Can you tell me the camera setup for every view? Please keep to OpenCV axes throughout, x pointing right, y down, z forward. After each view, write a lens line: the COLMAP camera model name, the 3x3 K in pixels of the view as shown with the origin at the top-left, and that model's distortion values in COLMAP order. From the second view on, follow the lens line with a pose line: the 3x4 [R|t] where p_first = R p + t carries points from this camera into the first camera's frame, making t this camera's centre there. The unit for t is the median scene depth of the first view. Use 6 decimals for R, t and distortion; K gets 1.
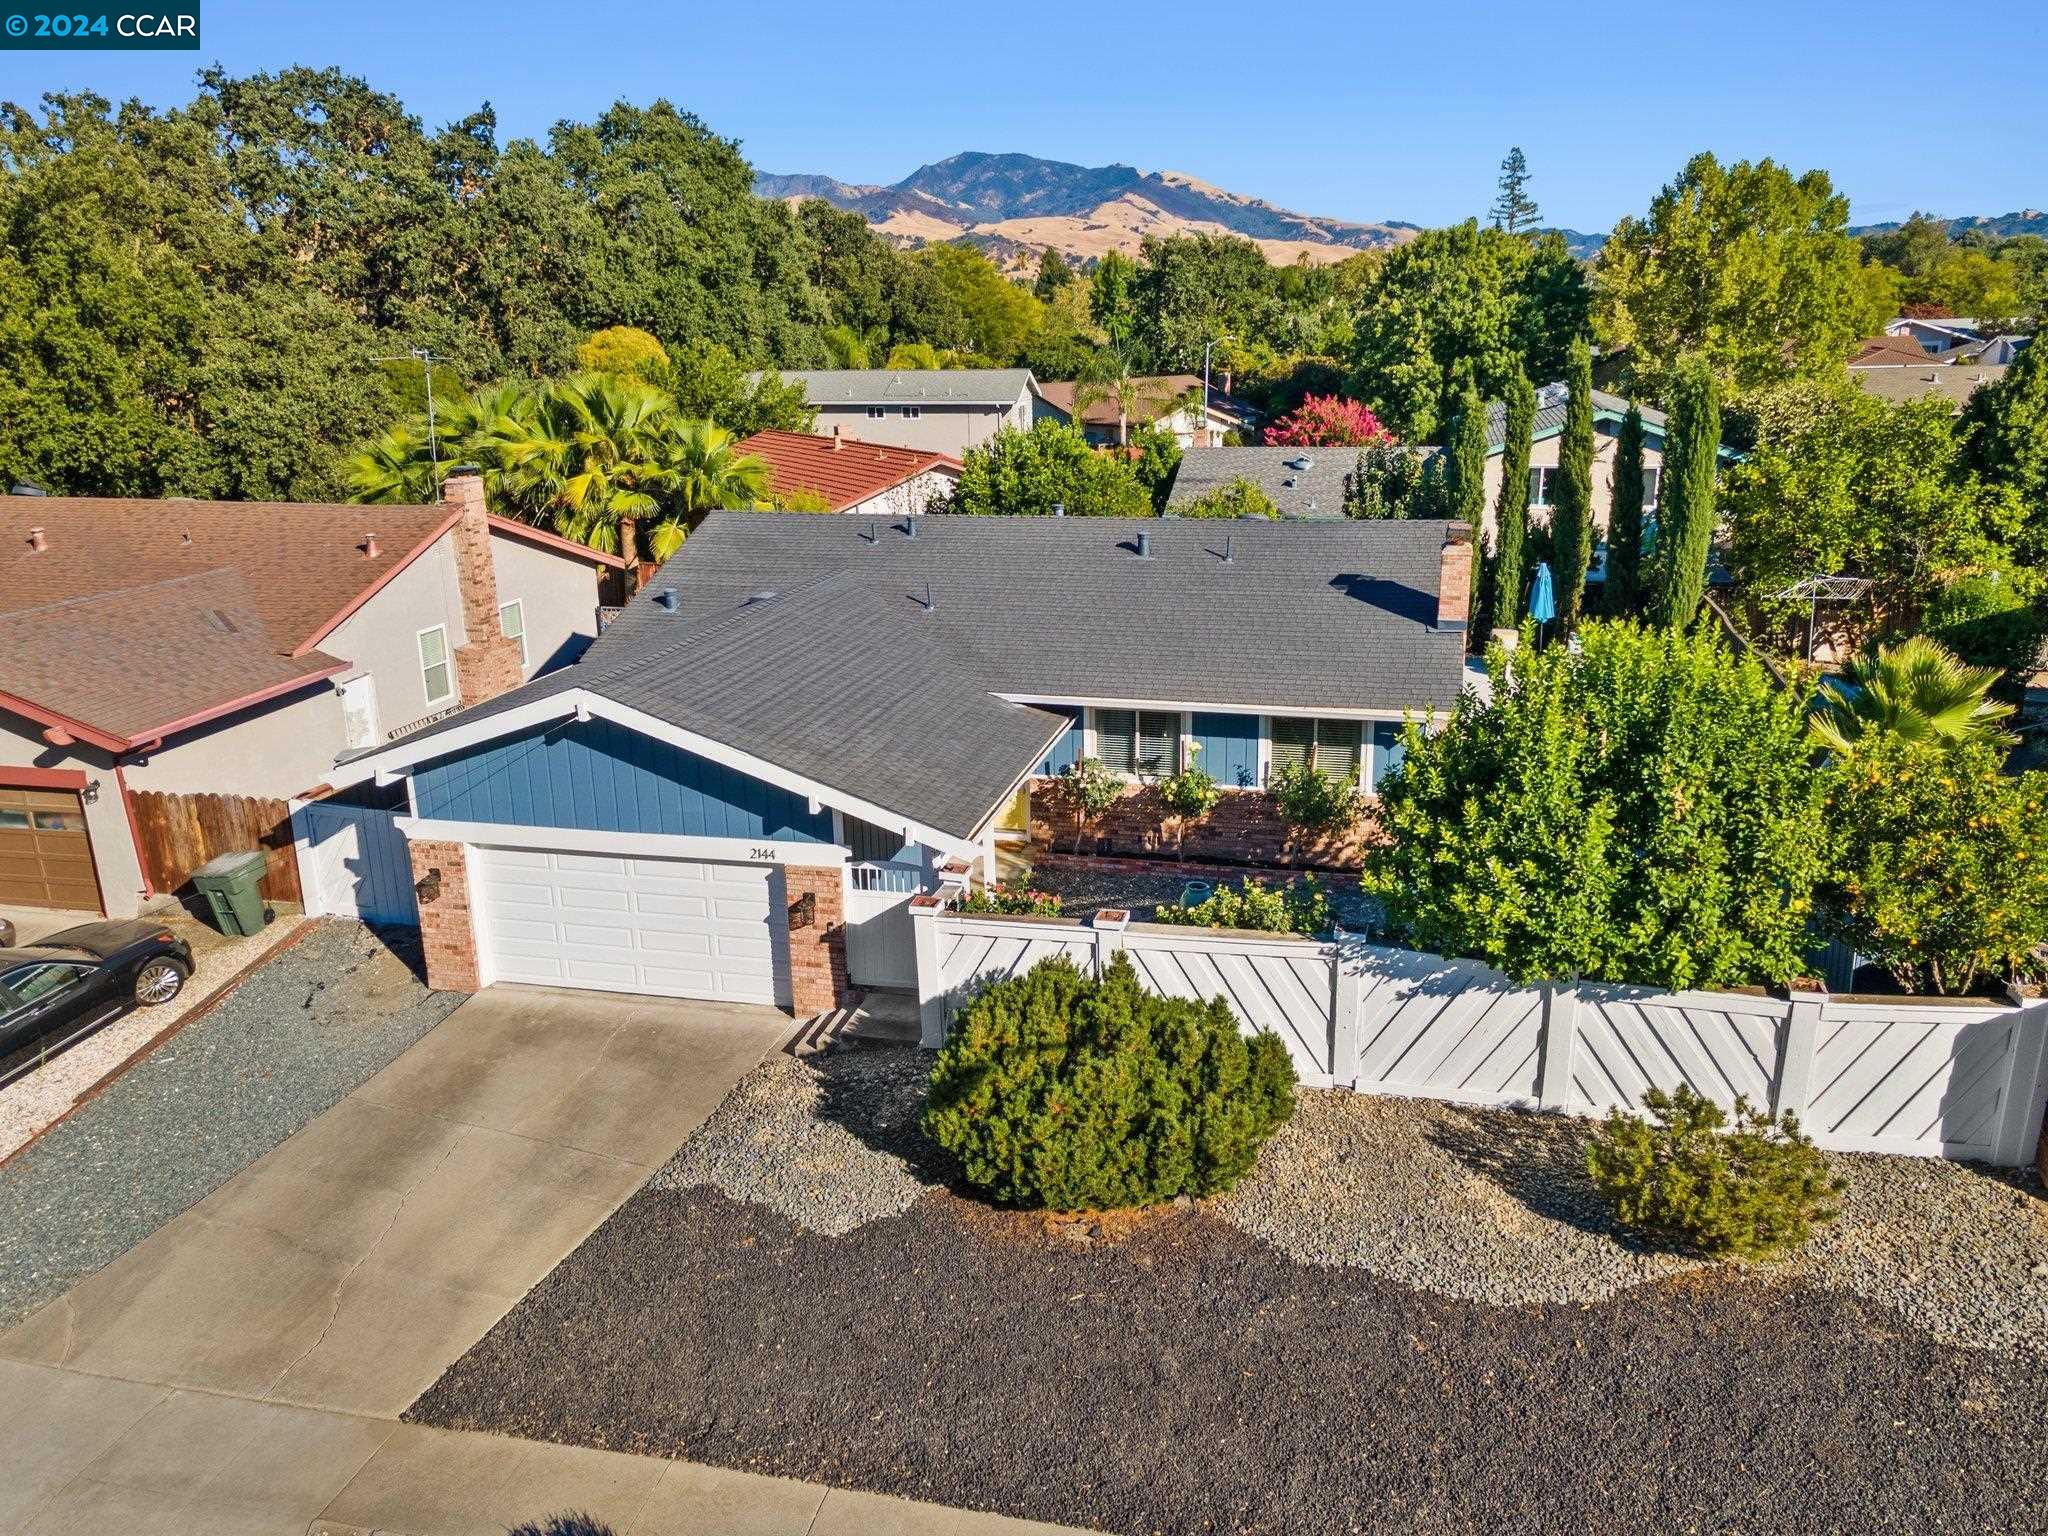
lens RADIAL K [[1560.6, 0, 1024.0], [0, 1560.6, 768.0], [0, 0, 1]] dist [0.036821, 0.003008]
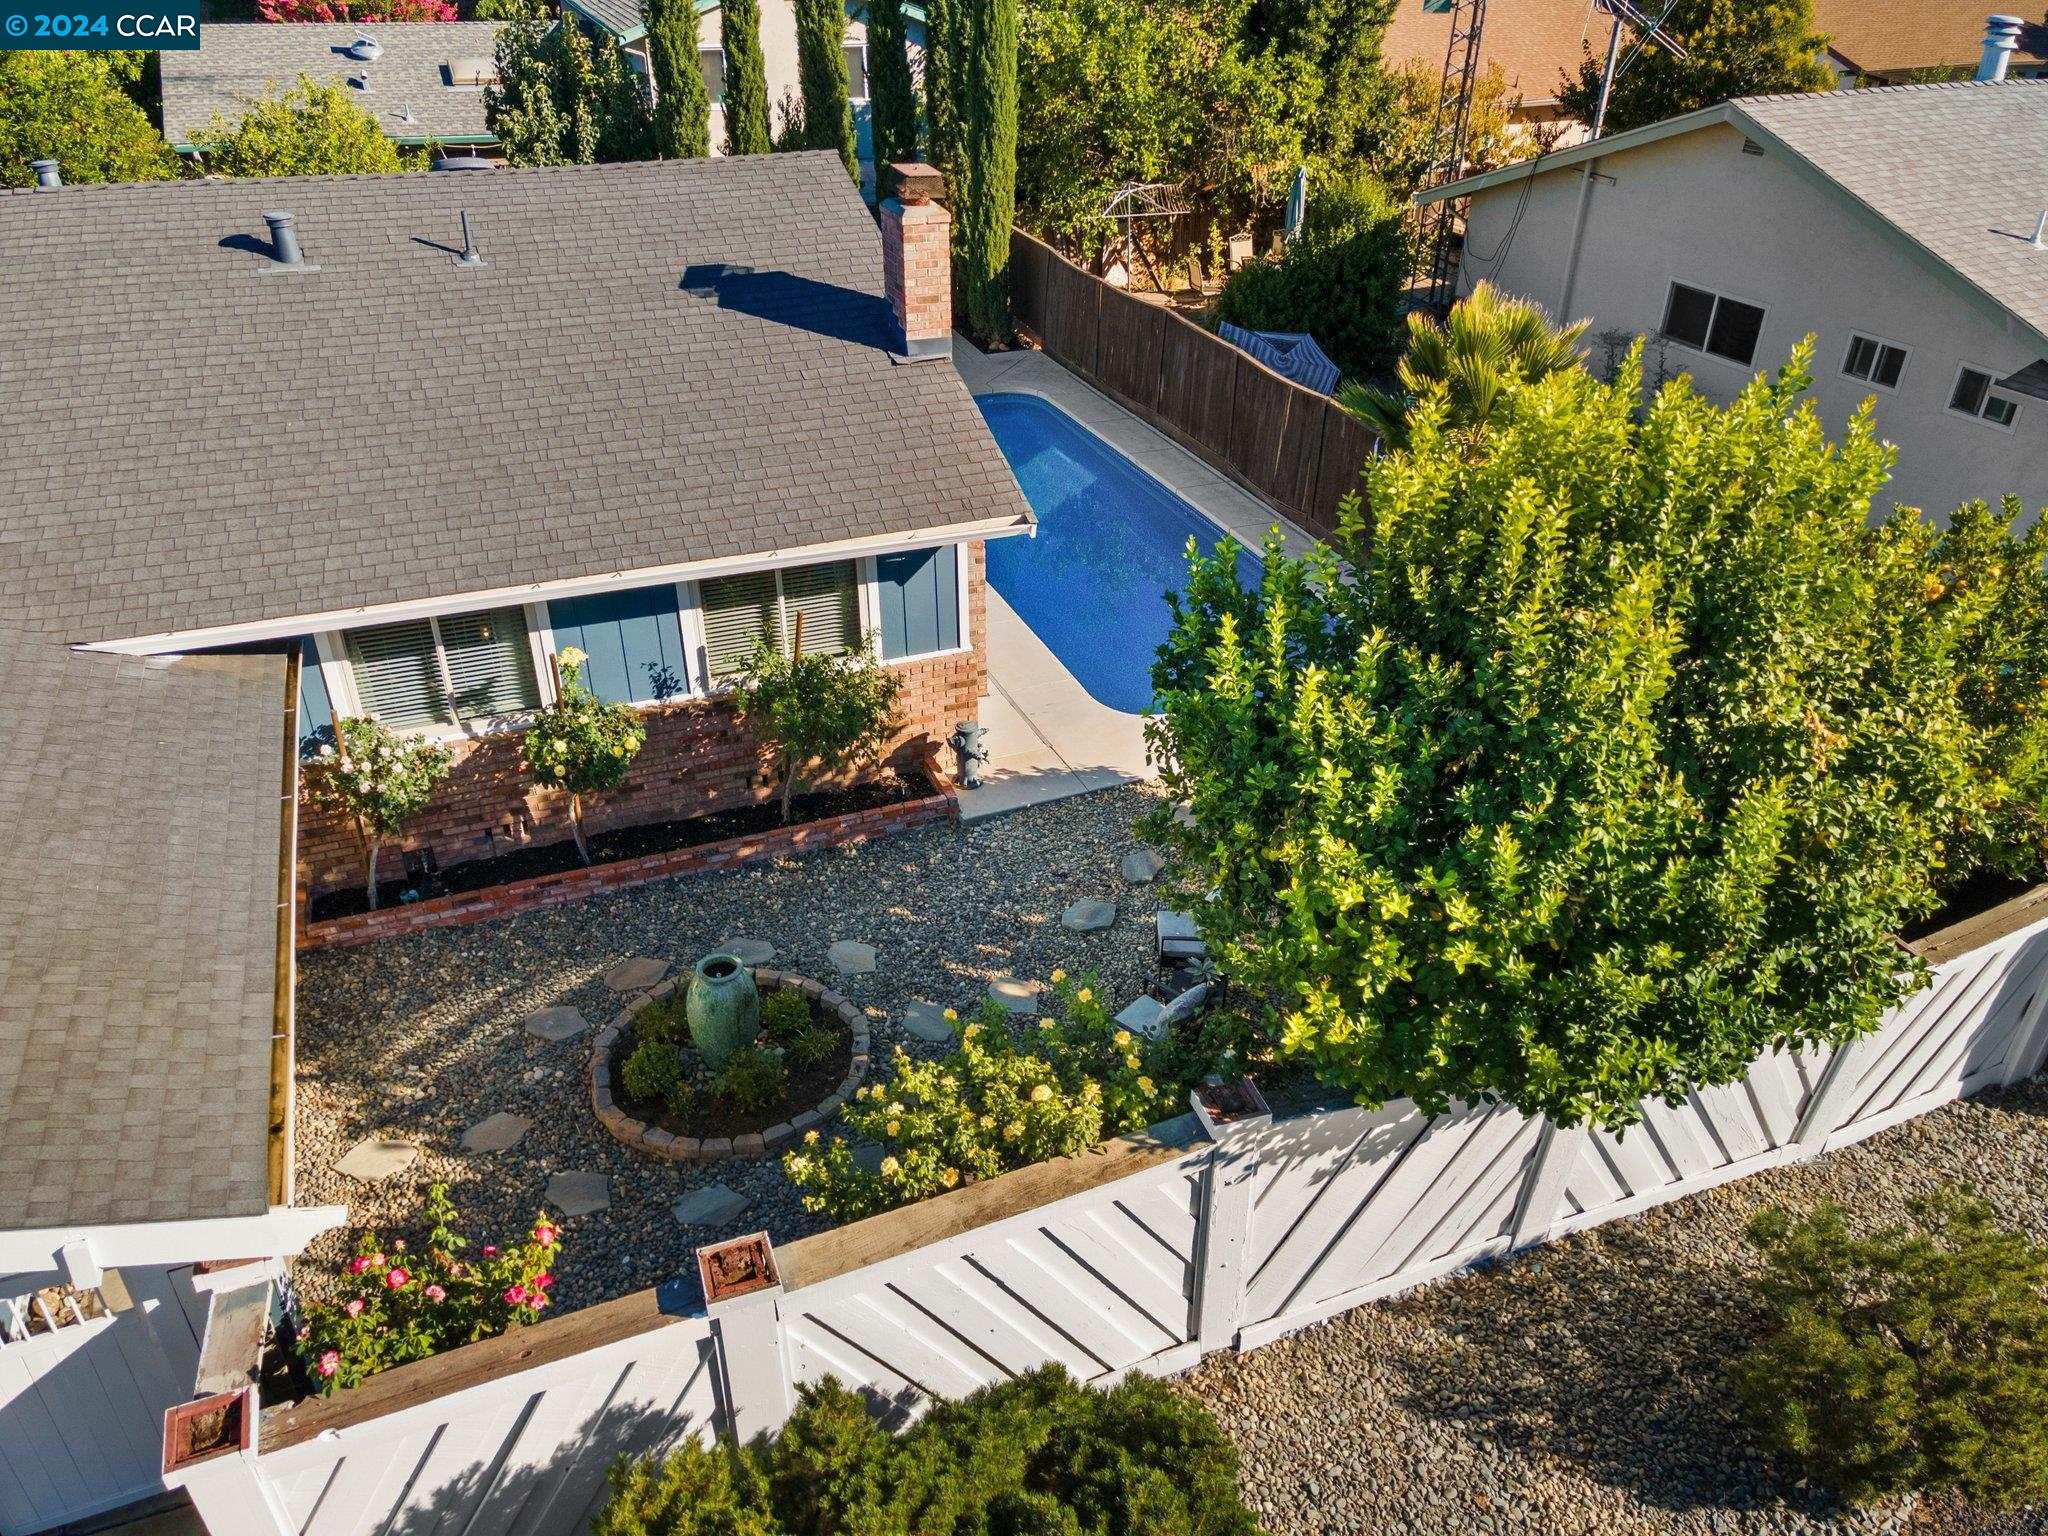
lens RADIAL K [[1520.6, 0, 1054.5], [0, 1520.6, 761.8], [0, 0, 1]] dist [0.037979, -0.000117]
pose [[0.803321, -0.282767, 0.524135, -0.038636], [0.145636, 0.946645, 0.287497, -0.102387], [-0.577464, -0.154619, 0.801641, 0.484113]]
